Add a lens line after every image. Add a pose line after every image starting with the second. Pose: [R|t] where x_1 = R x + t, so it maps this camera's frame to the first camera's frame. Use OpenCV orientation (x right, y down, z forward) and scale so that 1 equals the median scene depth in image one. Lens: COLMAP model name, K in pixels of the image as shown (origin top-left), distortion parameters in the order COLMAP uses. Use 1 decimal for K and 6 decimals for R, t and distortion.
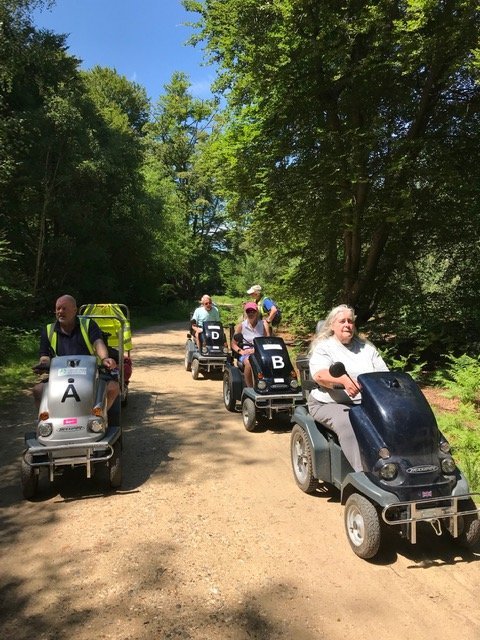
lens RADIAL K [[590.2, 0, 240.0], [0, 590.2, 320.0], [0, 0, 1]] dist [0.056741, -0.003857]
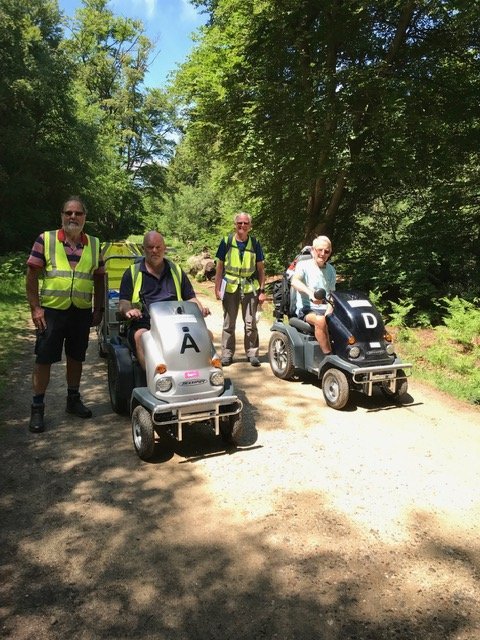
lens RADIAL K [[590.2, 0, 240.0], [0, 590.2, 320.0], [0, 0, 1]] dist [0.056741, -0.003857]
pose [[0.983439, -0.003670, 0.181203, -0.179283], [-0.014213, 0.995154, 0.097297, 0.000195], [-0.180682, -0.098261, 0.978621, 0.056591]]
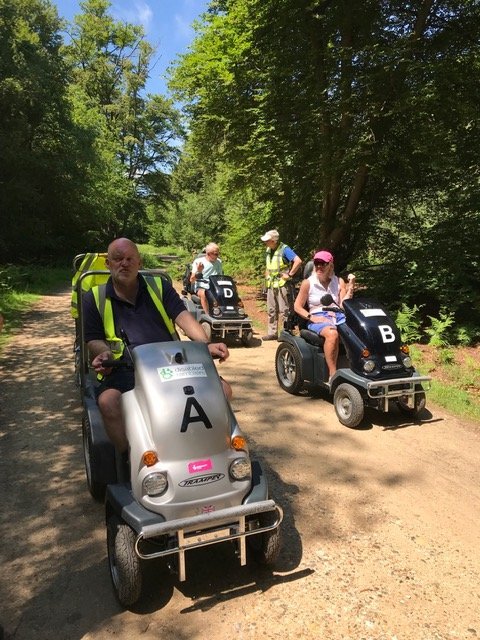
lens RADIAL K [[569.7, 0, 253.0], [0, 569.7, 321.5], [0, 0, 1]] dist [0.029974, -0.007055]
pose [[0.980475, -0.017565, 0.195857, -0.161853], [-0.000437, 0.995805, 0.091496, -0.006065], [-0.196642, -0.089795, 0.976355, 0.229159]]
